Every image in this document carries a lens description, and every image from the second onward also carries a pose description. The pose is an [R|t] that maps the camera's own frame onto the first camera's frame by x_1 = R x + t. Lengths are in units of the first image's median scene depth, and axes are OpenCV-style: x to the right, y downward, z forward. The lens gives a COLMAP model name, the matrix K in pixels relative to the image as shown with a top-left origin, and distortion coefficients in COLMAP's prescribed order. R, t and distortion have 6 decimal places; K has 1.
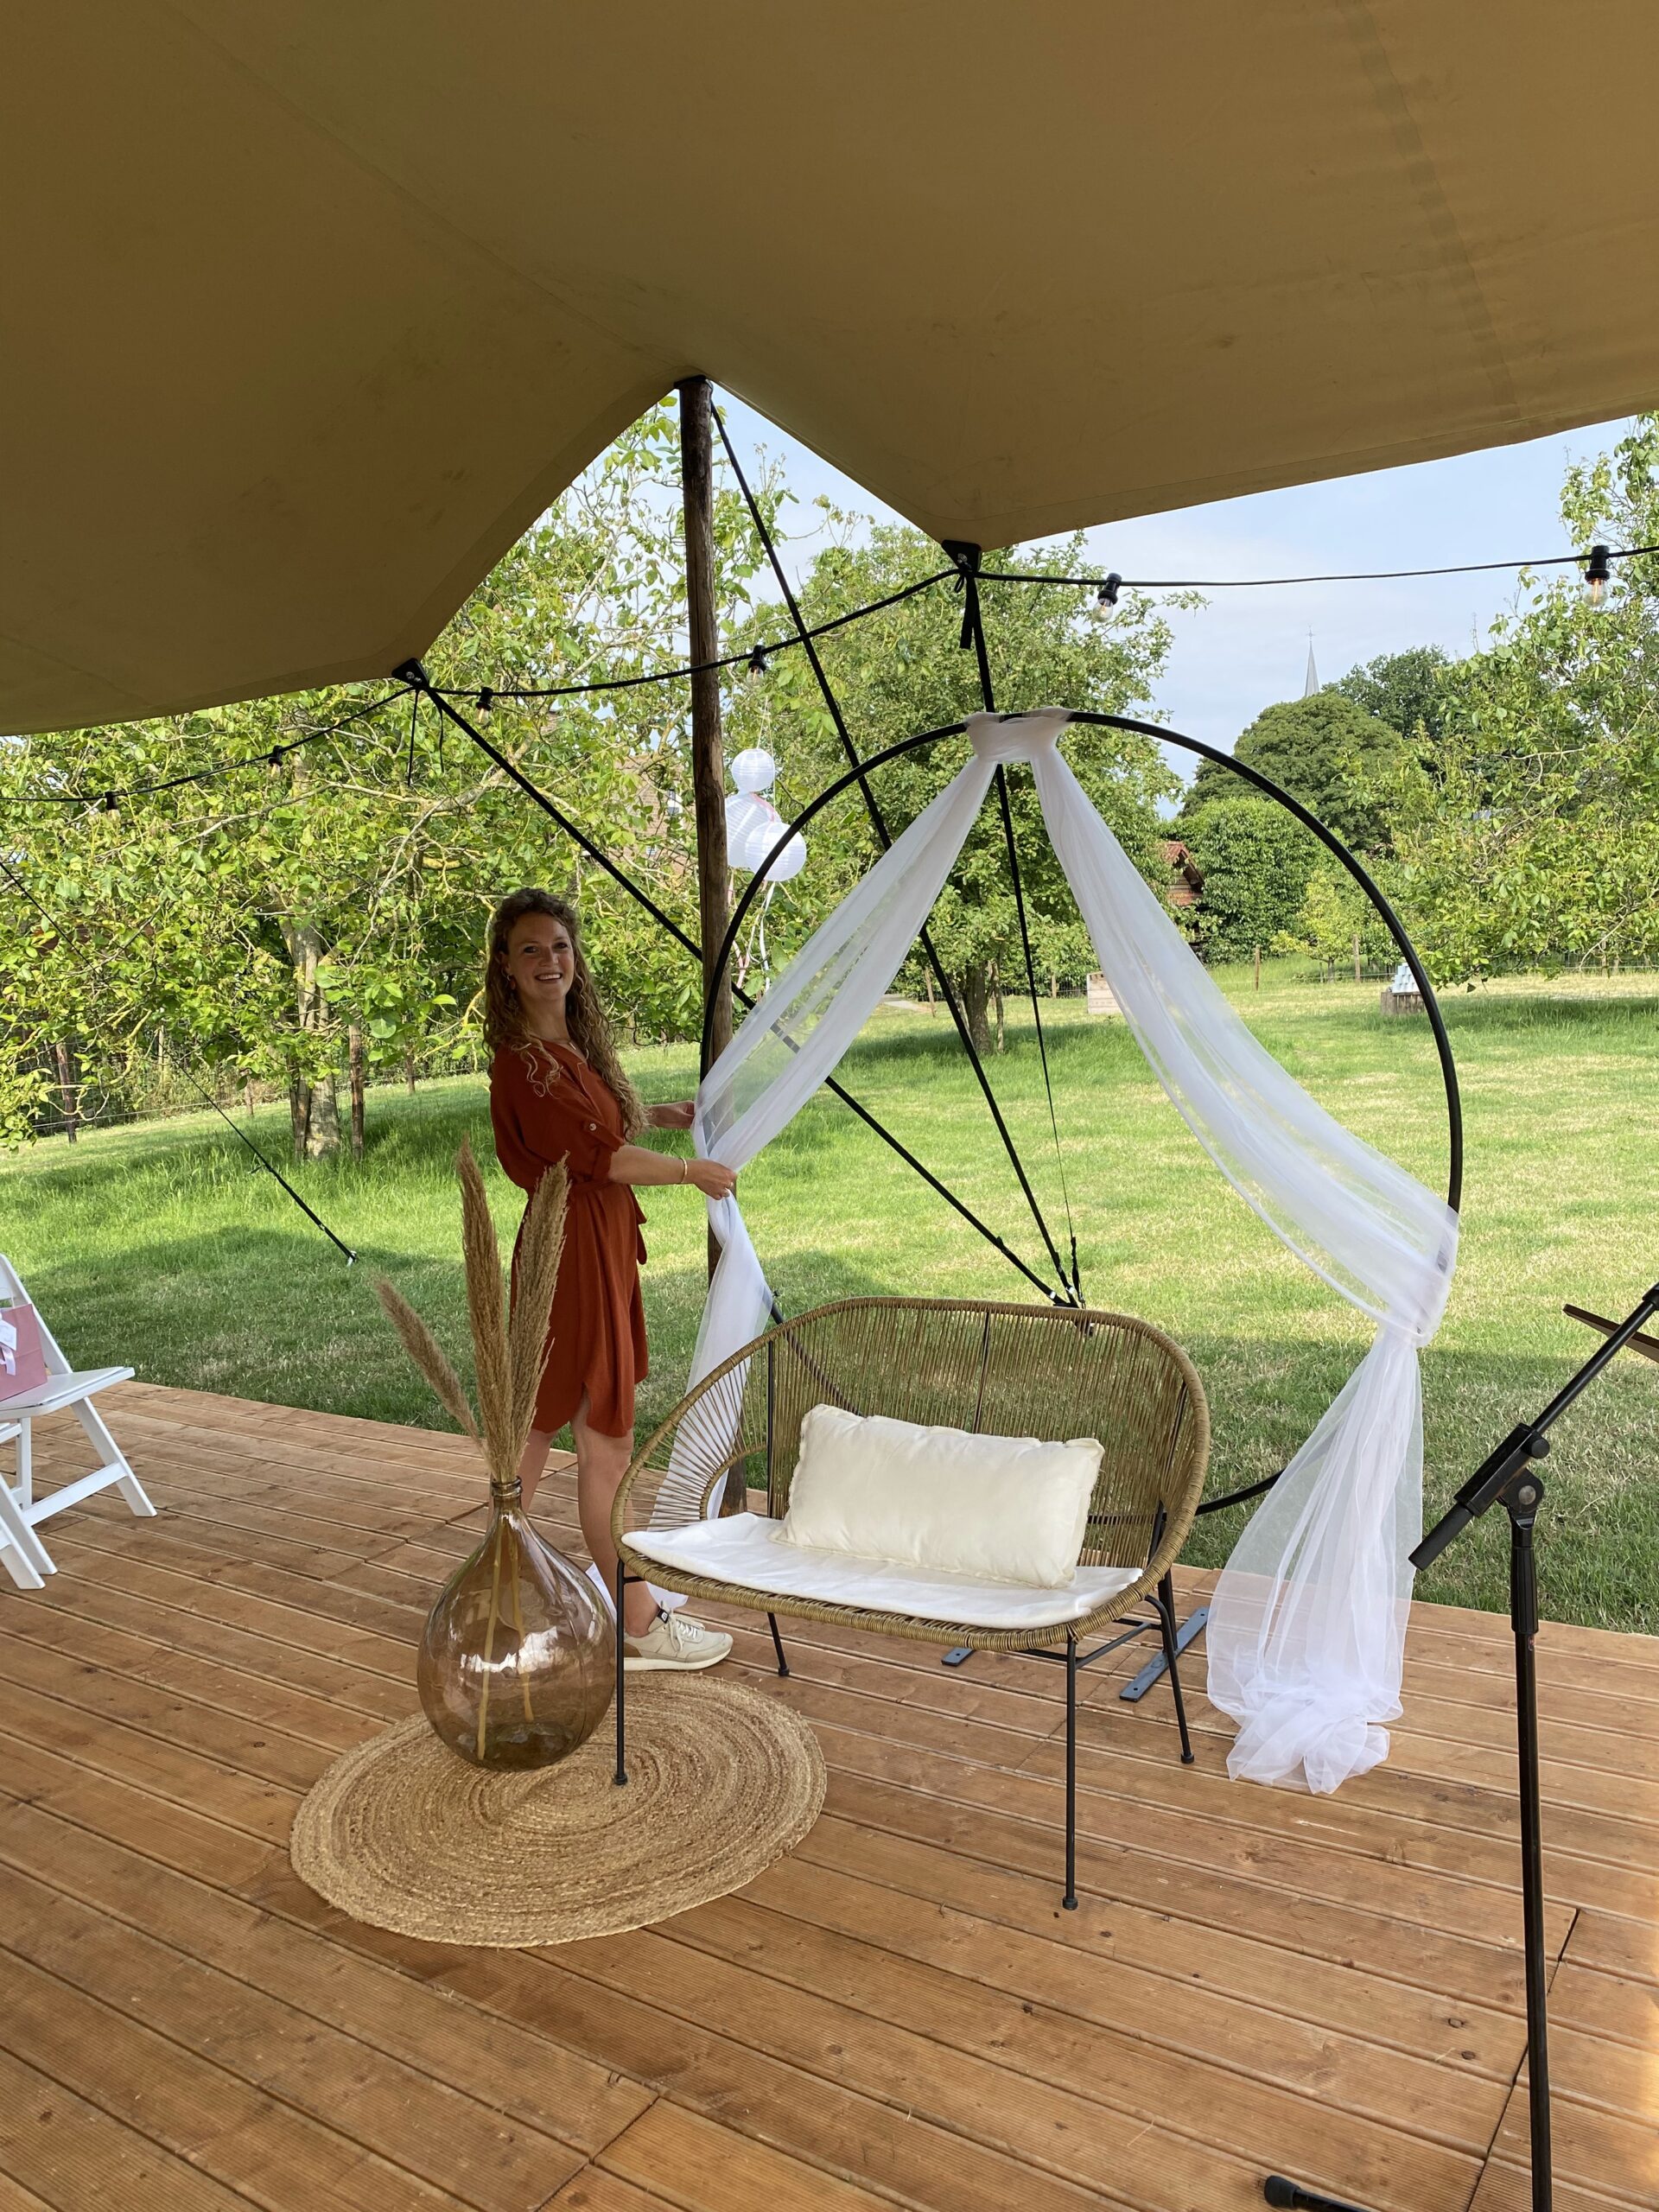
lens RADIAL K [[1699.3, 0, 810.2], [0, 1699.3, 1128.4], [0, 0, 1]] dist [0.076633, -0.118559]
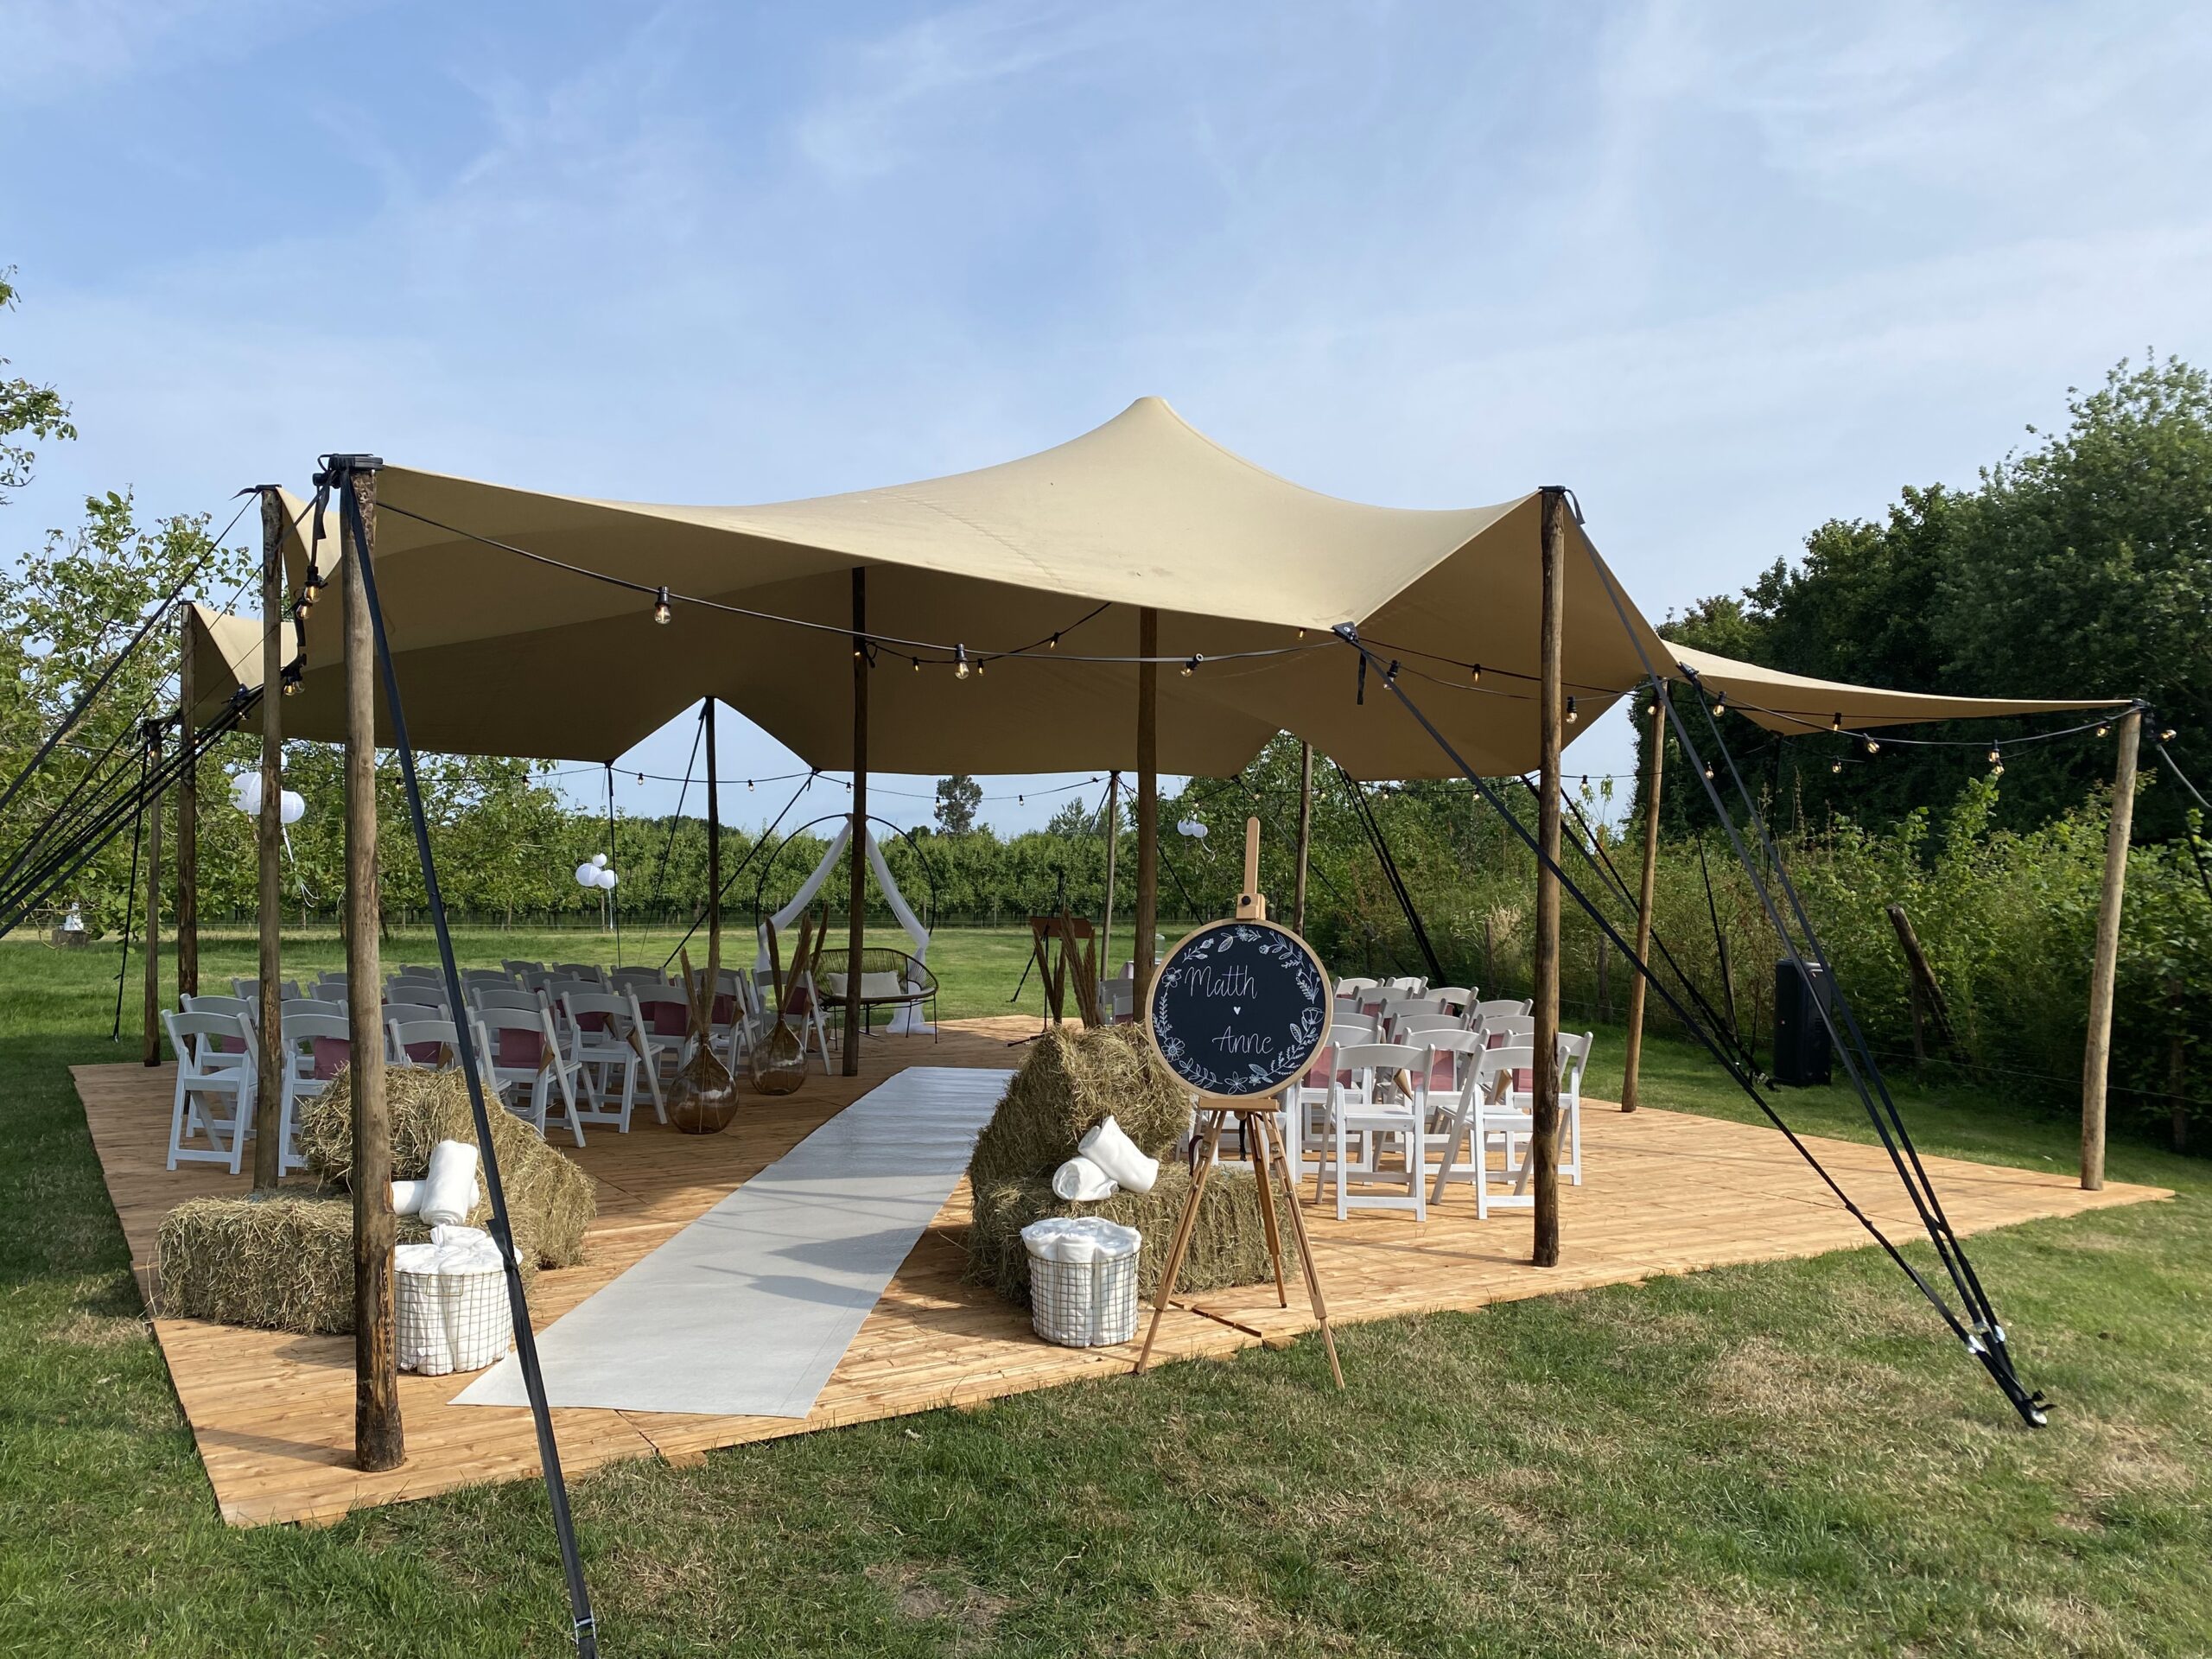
lens RADIAL K [[1701.6, 0, 1109.1], [0, 1701.6, 815.3], [0, 0, 1]] dist [0.076325, -0.115730]
pose [[0.373901, 0.092953, 0.922799, -3.636276], [0.070772, 0.989205, -0.128317, 0.367982], [-0.924765, 0.113287, 0.363286, -1.193087]]
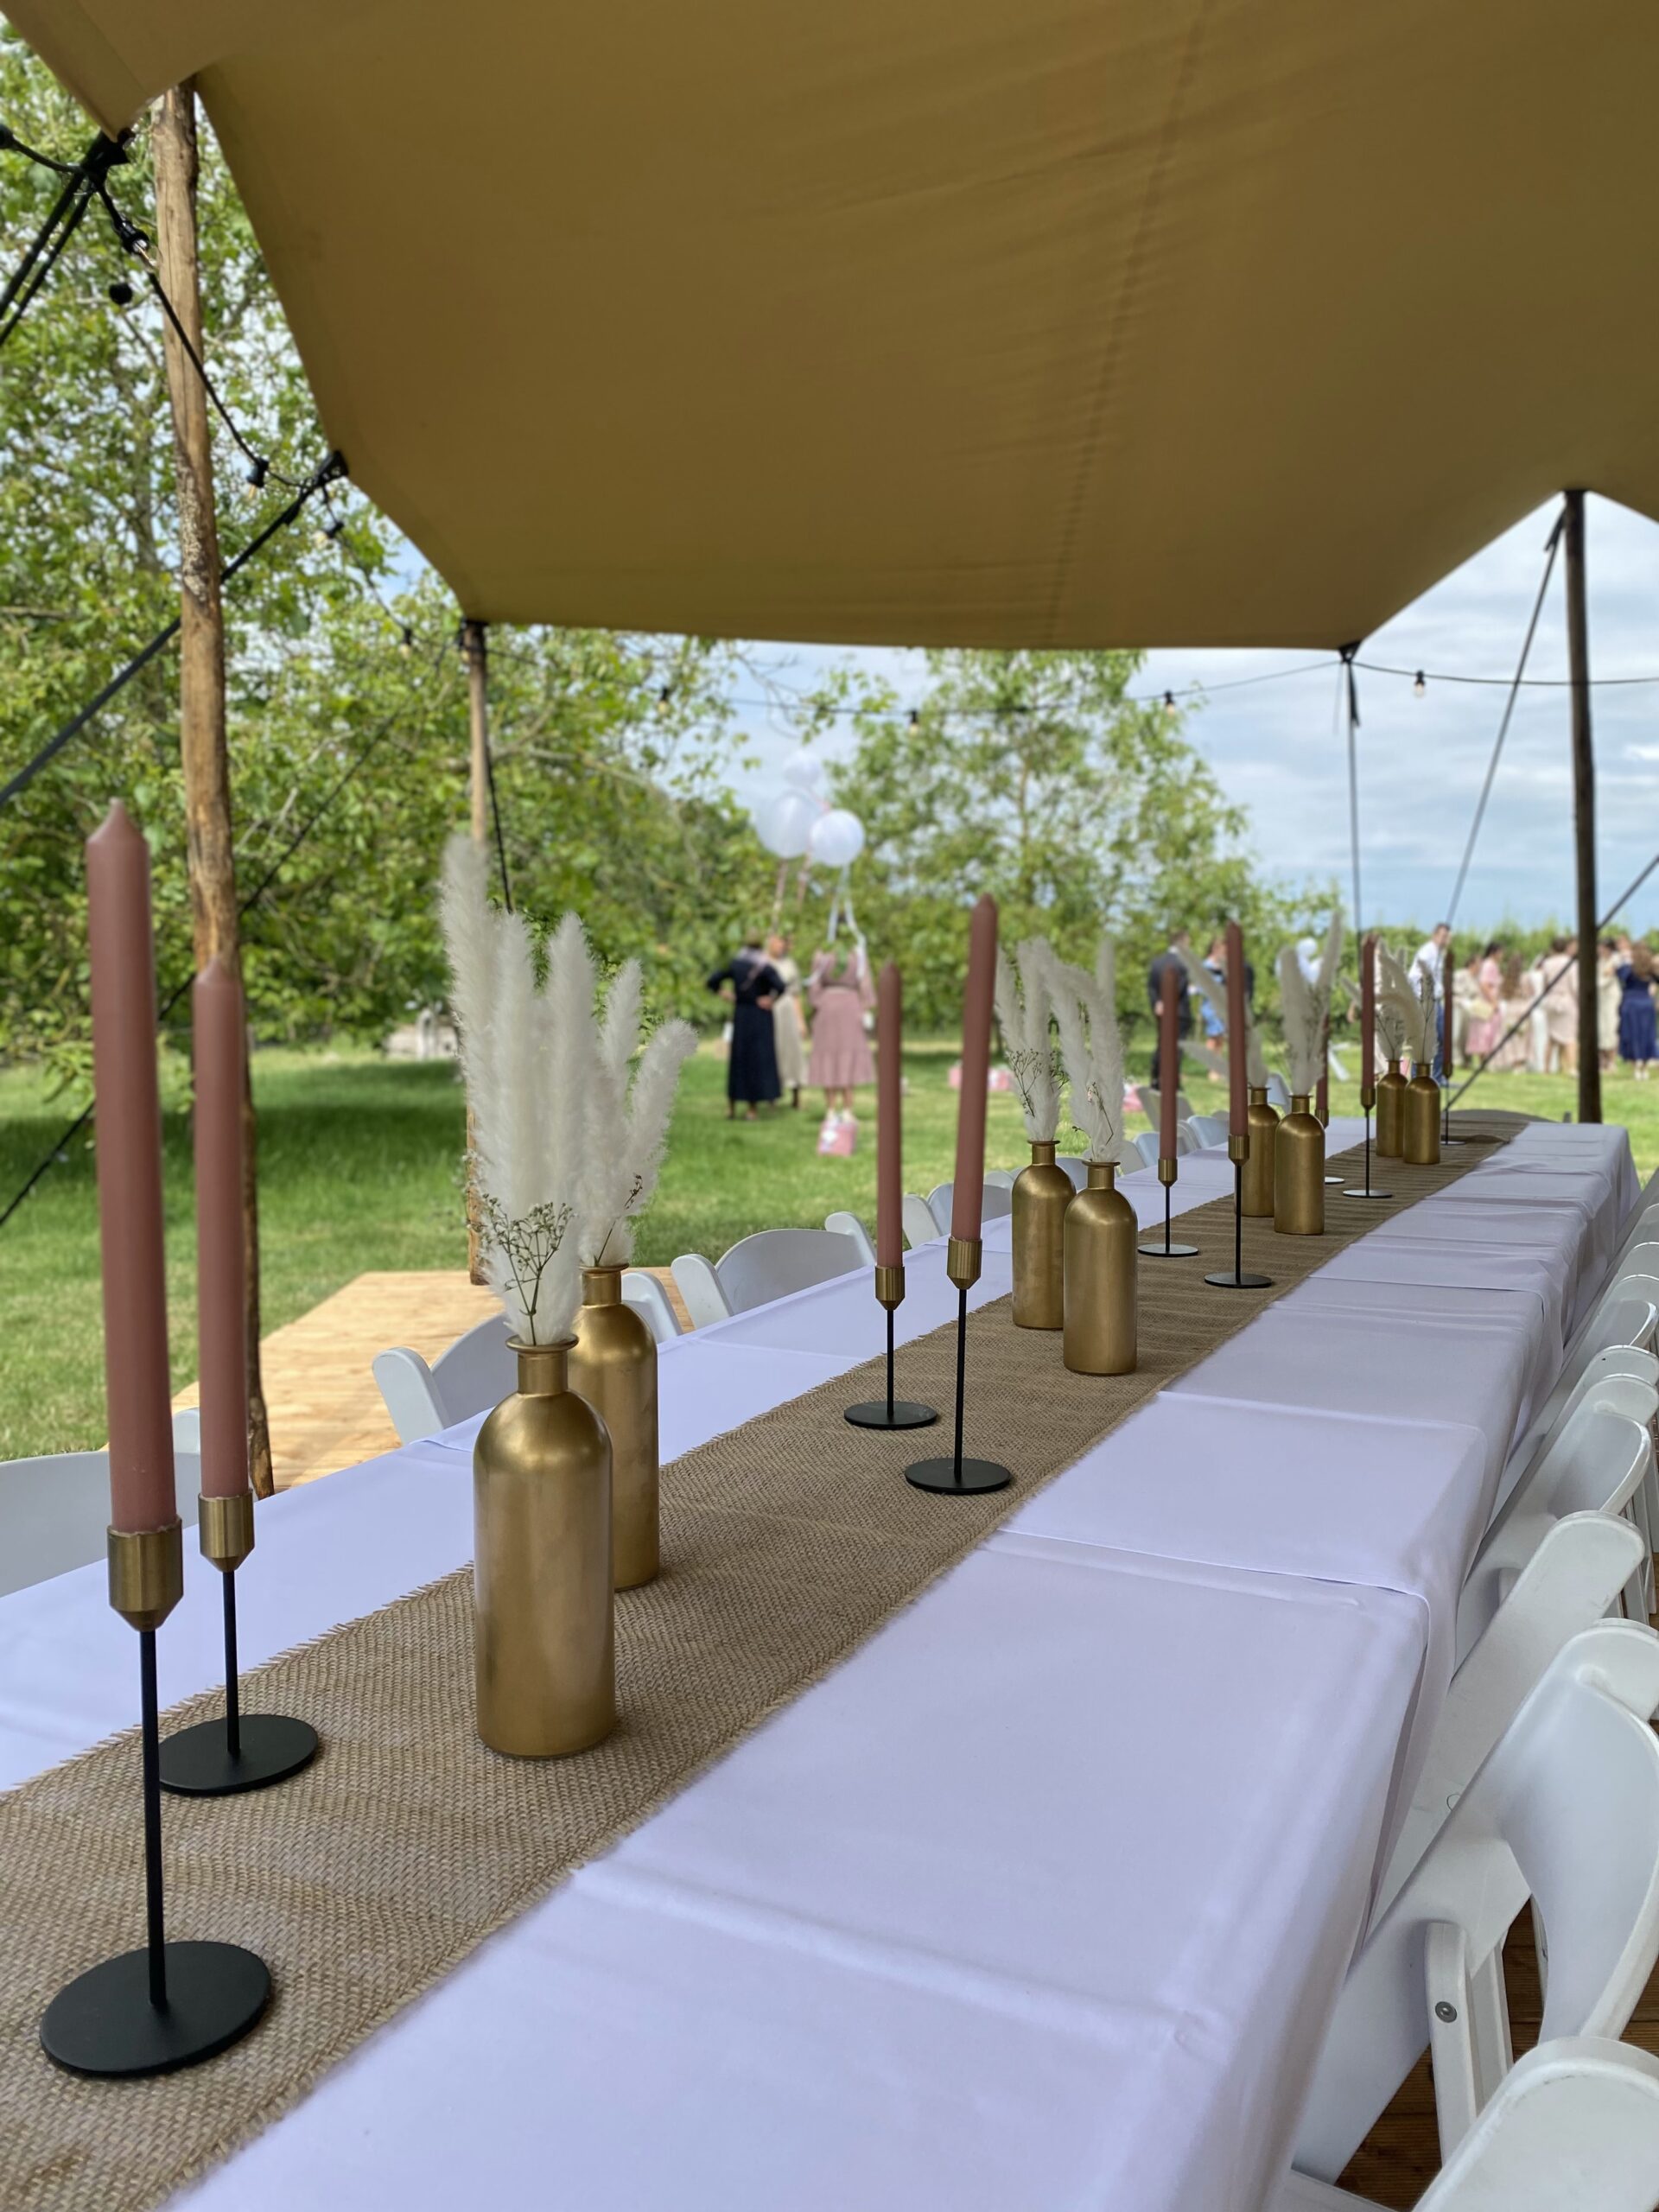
lens RADIAL K [[1701.6, 0, 814.4], [0, 1701.6, 1106.2], [0, 0, 1]] dist [0.076325, -0.115730]
pose [[0.811612, 0.010563, 0.584101, -1.872550], [0.028955, 0.997880, -0.058278, 0.221394], [-0.583478, 0.064211, 0.809586, 0.247449]]
